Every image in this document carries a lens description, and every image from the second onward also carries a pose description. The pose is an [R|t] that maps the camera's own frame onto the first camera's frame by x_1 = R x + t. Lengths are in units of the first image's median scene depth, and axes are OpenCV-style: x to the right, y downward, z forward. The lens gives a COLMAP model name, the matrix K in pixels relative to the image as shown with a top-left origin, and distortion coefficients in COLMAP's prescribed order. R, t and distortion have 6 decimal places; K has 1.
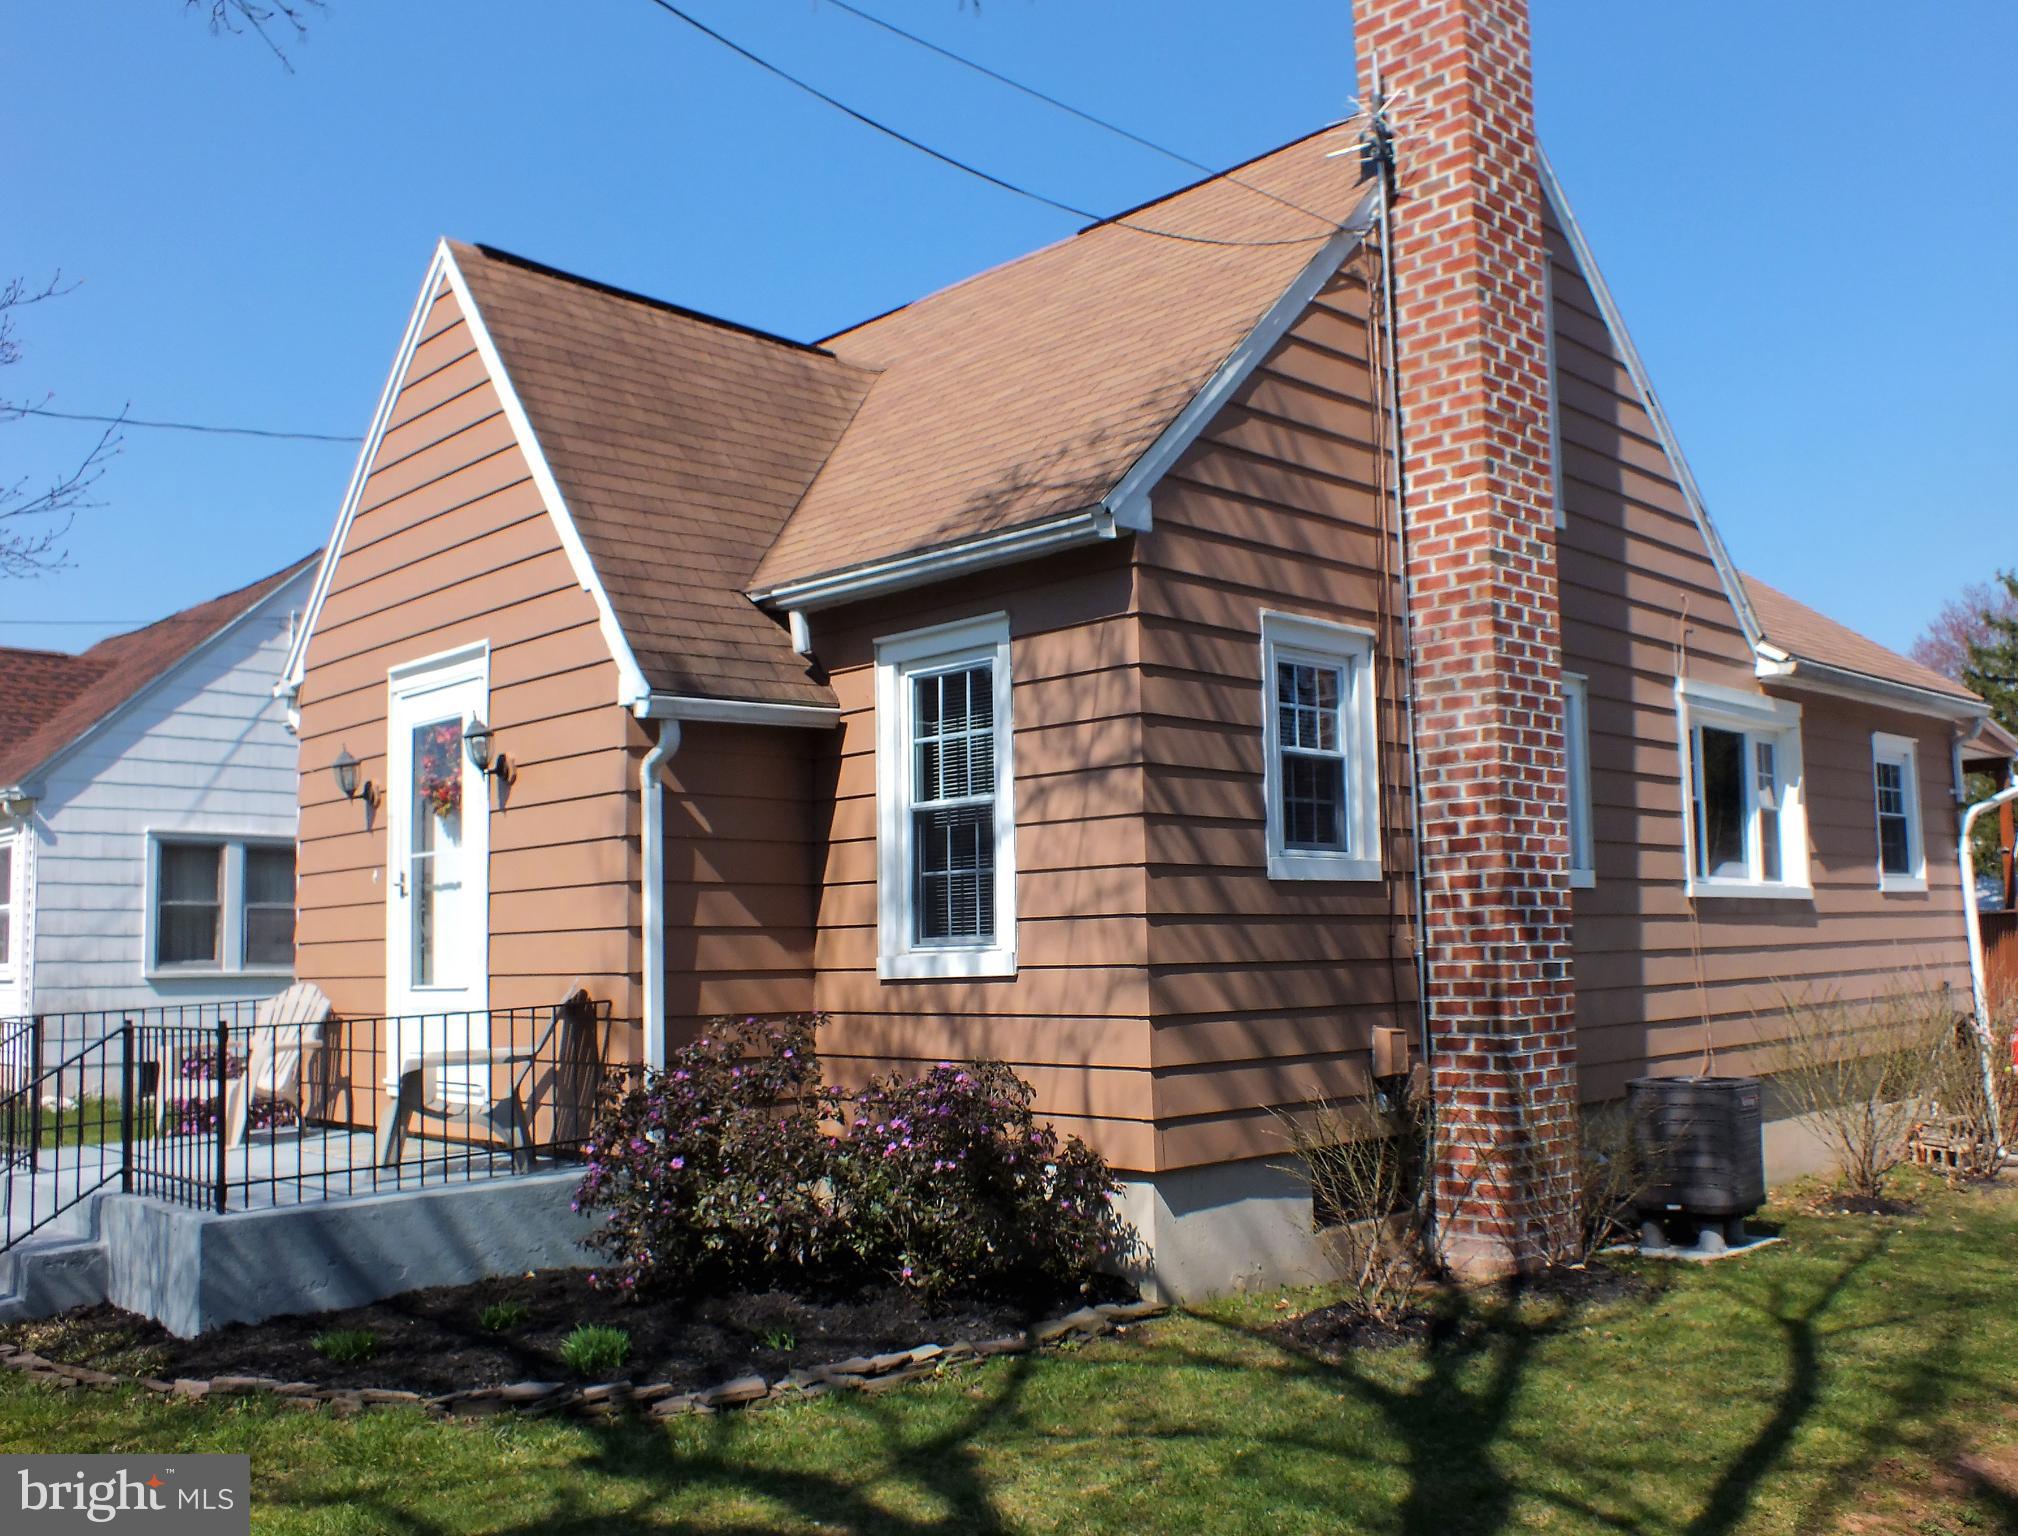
lens RADIAL K [[1719.2, 0, 1017.1], [0, 1719.2, 778.1], [0, 0, 1]] dist [-0.047878, 0.022183]
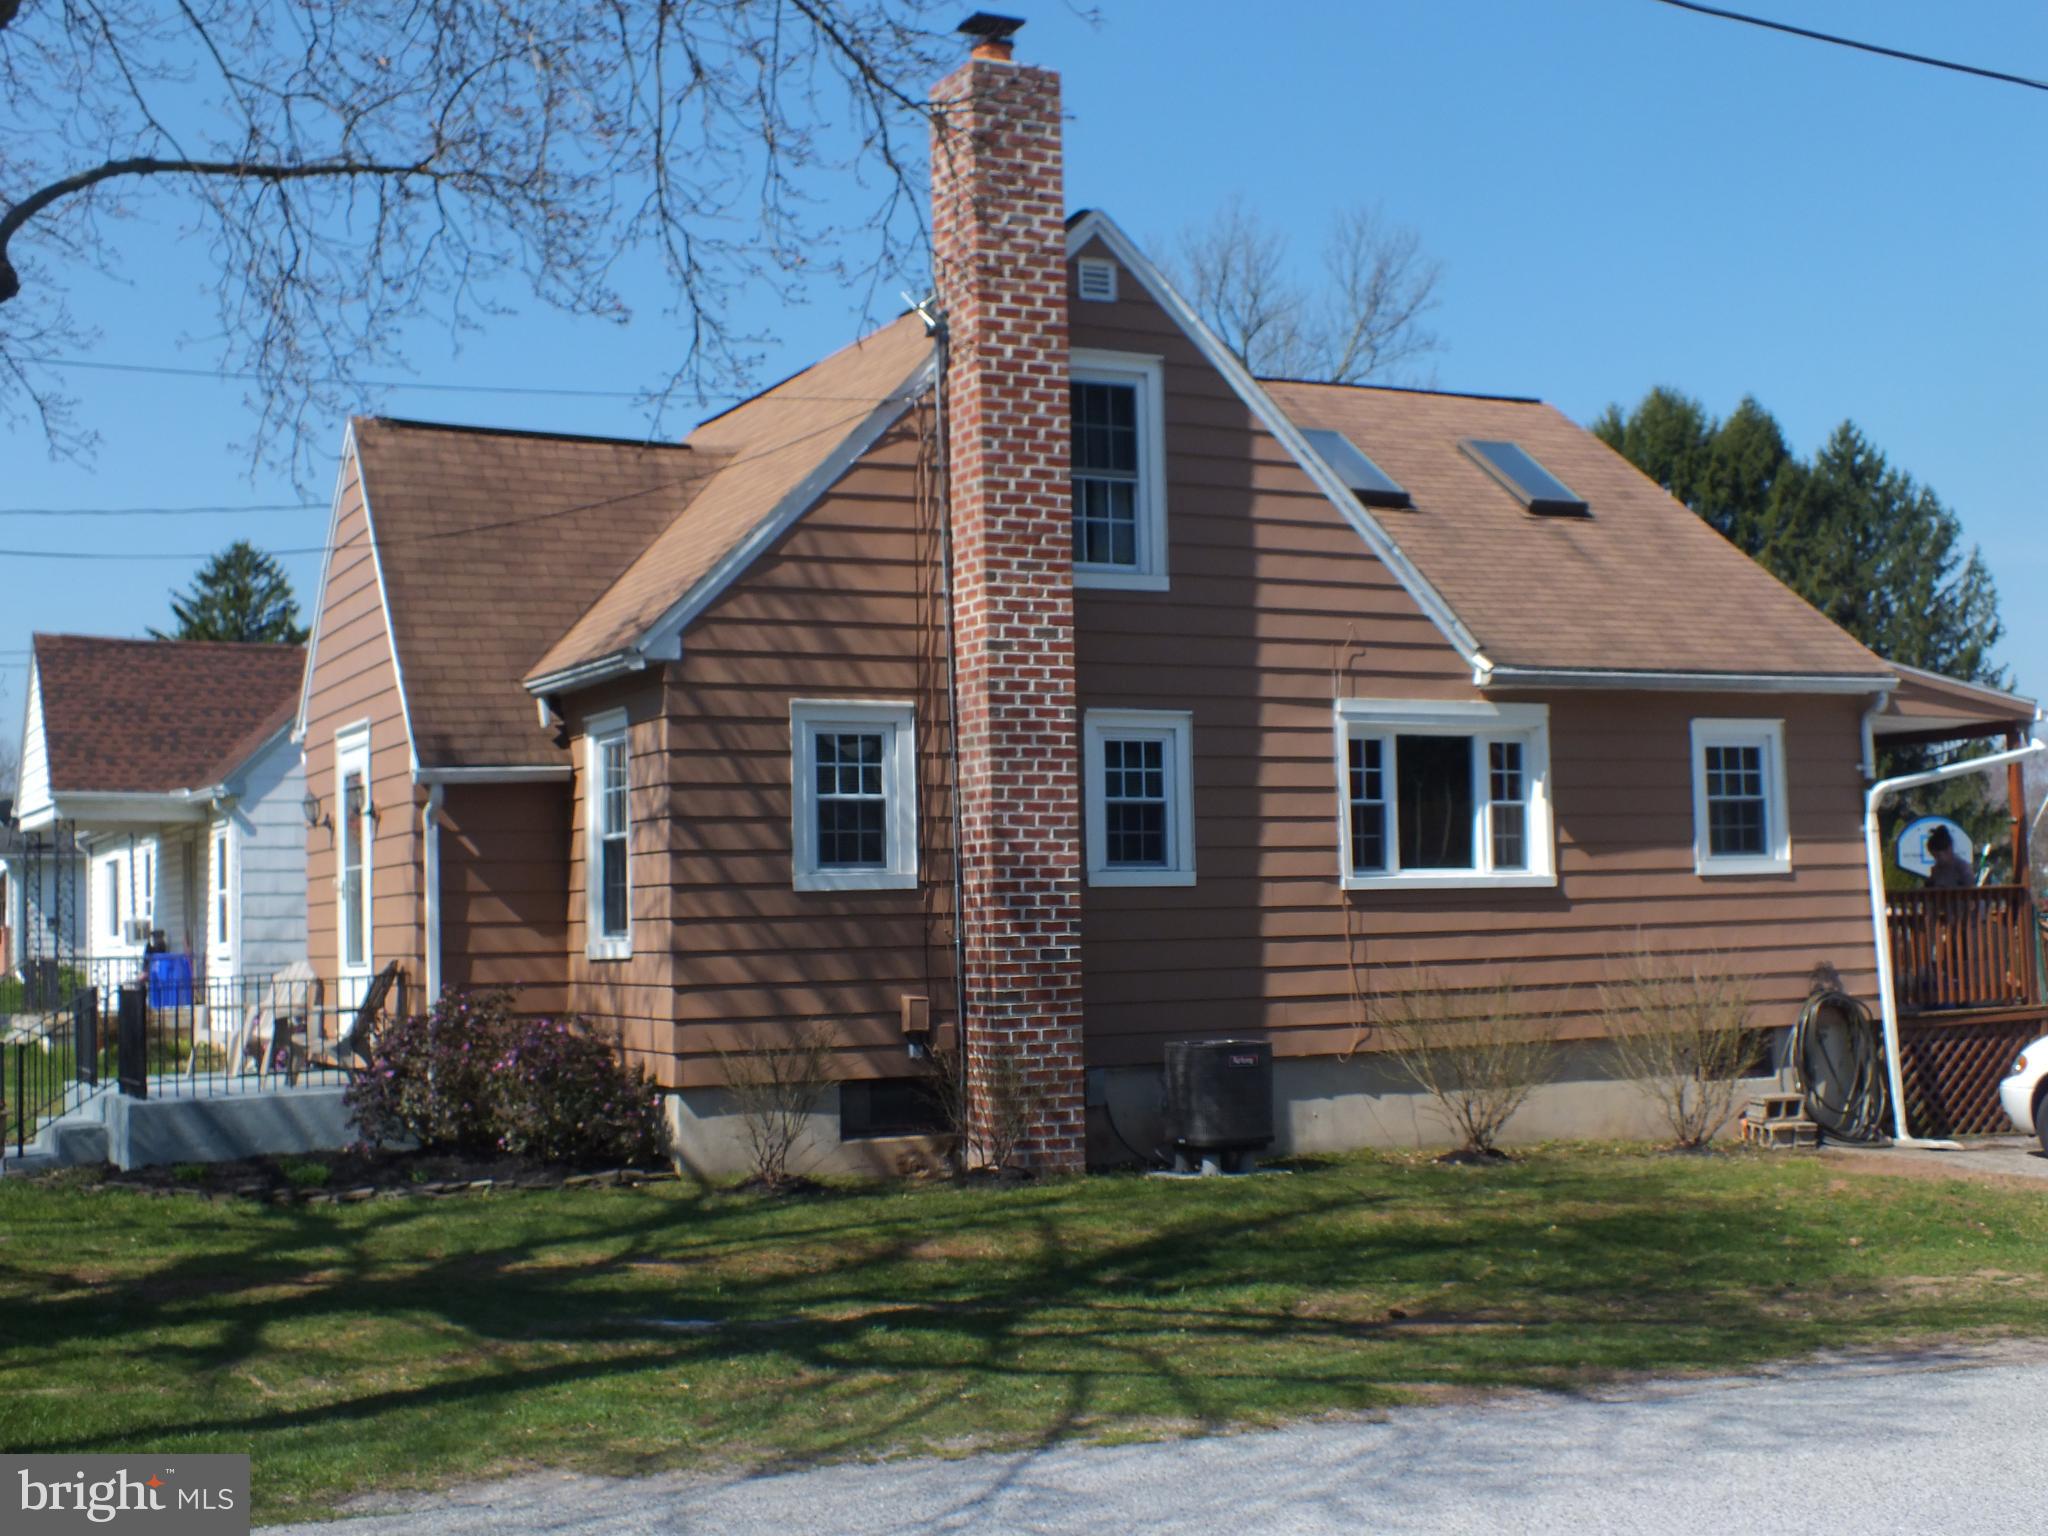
lens RADIAL K [[2383.9, 0, 1017.7], [0, 2383.9, 748.1], [0, 0, 1]] dist [-0.060889, 0.000000]
pose [[0.954404, -0.023514, -0.297590, 0.842305], [0.033415, 0.999043, 0.028224, -0.100387], [0.296642, -0.036881, 0.954276, -0.761929]]
